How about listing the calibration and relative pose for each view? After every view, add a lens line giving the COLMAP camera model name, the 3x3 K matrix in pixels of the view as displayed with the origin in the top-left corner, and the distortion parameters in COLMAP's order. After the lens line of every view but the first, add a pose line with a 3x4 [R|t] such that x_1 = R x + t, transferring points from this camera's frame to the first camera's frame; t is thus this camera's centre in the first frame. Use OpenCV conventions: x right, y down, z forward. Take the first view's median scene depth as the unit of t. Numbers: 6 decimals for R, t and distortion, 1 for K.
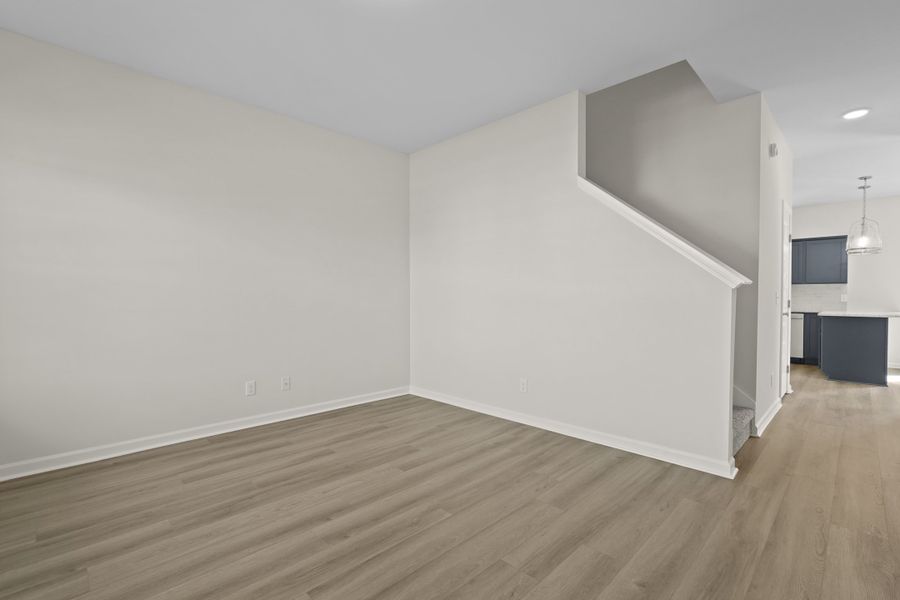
lens RADIAL K [[404.4, 0, 447.4], [0, 404.4, 301.9], [0, 0, 1]] dist [-0.001624, 0.001323]
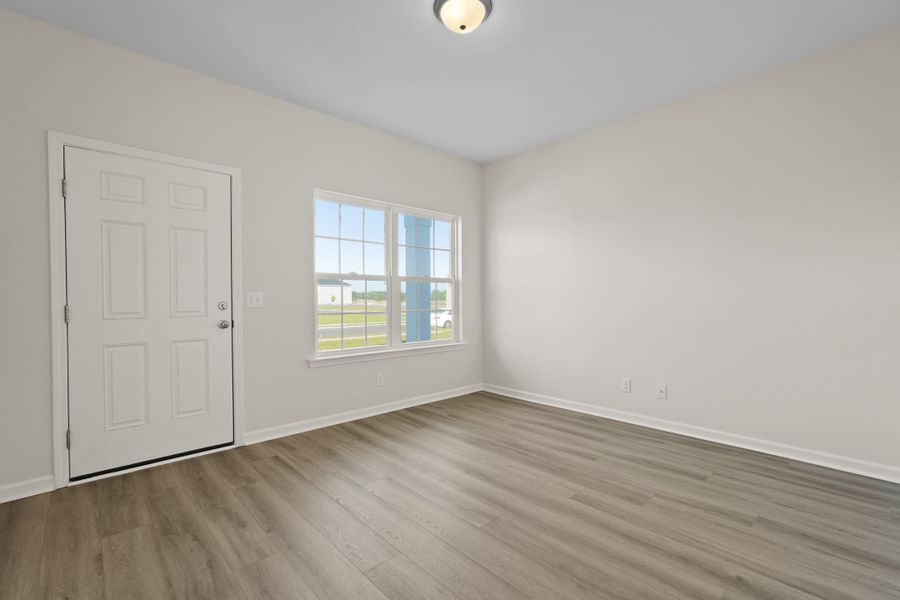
lens RADIAL K [[404.4, 0, 447.4], [0, 404.4, 301.9], [0, 0, 1]] dist [-0.001624, 0.001323]
pose [[-0.027566, 0.005582, -0.999604, 0.677682], [-0.008767, 0.999945, 0.005825, -0.003327], [0.999582, 0.008924, -0.027515, 0.672800]]
